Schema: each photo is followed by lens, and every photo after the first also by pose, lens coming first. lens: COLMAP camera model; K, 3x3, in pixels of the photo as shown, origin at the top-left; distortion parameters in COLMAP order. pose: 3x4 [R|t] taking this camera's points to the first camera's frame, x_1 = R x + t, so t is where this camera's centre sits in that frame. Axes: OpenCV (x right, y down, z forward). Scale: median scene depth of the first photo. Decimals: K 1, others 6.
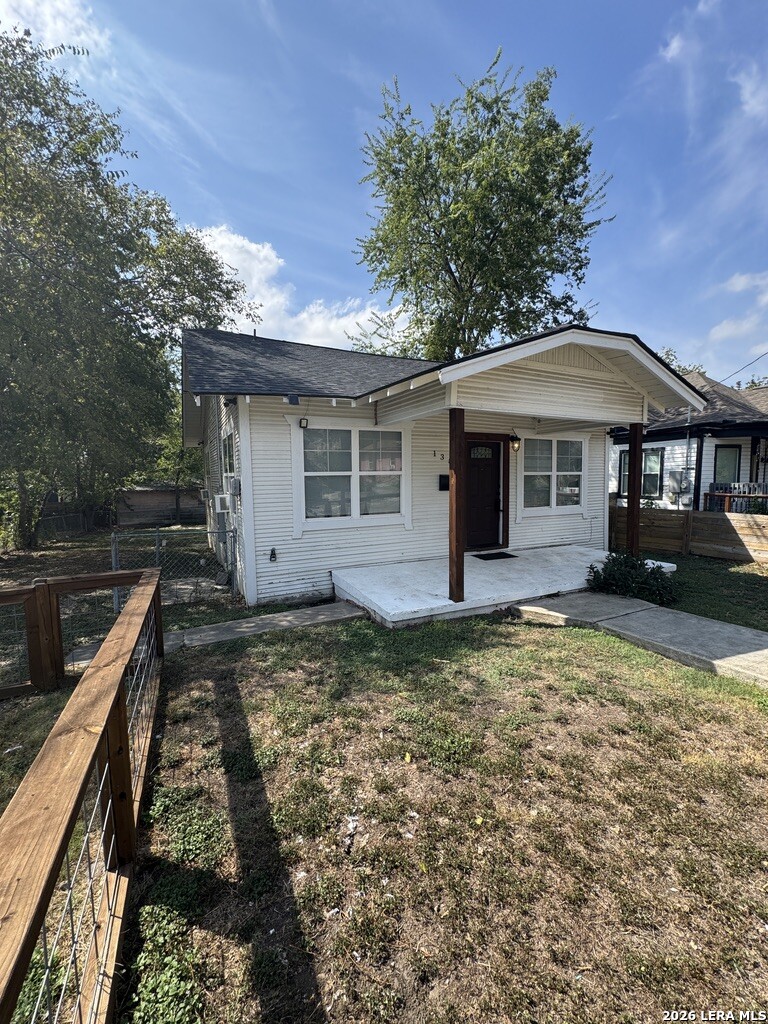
lens RADIAL K [[406.5, 0, 384.0], [0, 406.5, 512.0], [0, 0, 1]] dist [-0.007359, 0.000229]
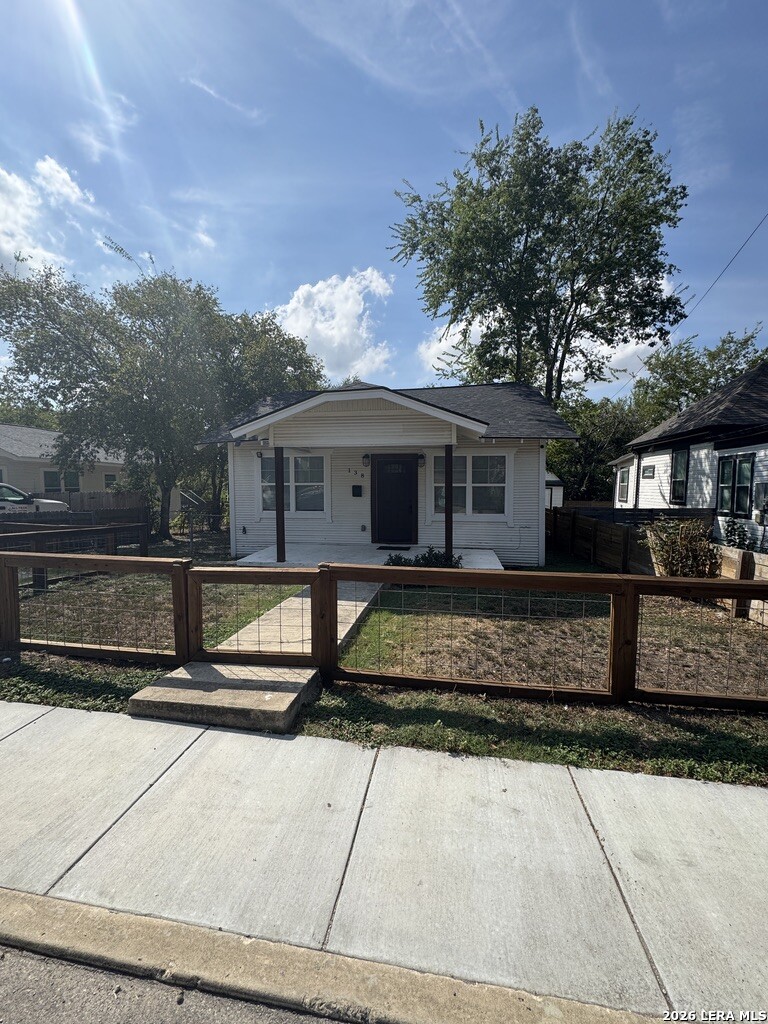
lens RADIAL K [[406.5, 0, 384.0], [0, 406.5, 512.0], [0, 0, 1]] dist [-0.007359, 0.000229]
pose [[0.825682, 0.046914, -0.562182, 0.871771], [-0.057105, 0.998368, -0.000556, -0.004174], [0.561239, 0.032563, 0.827013, -0.083517]]
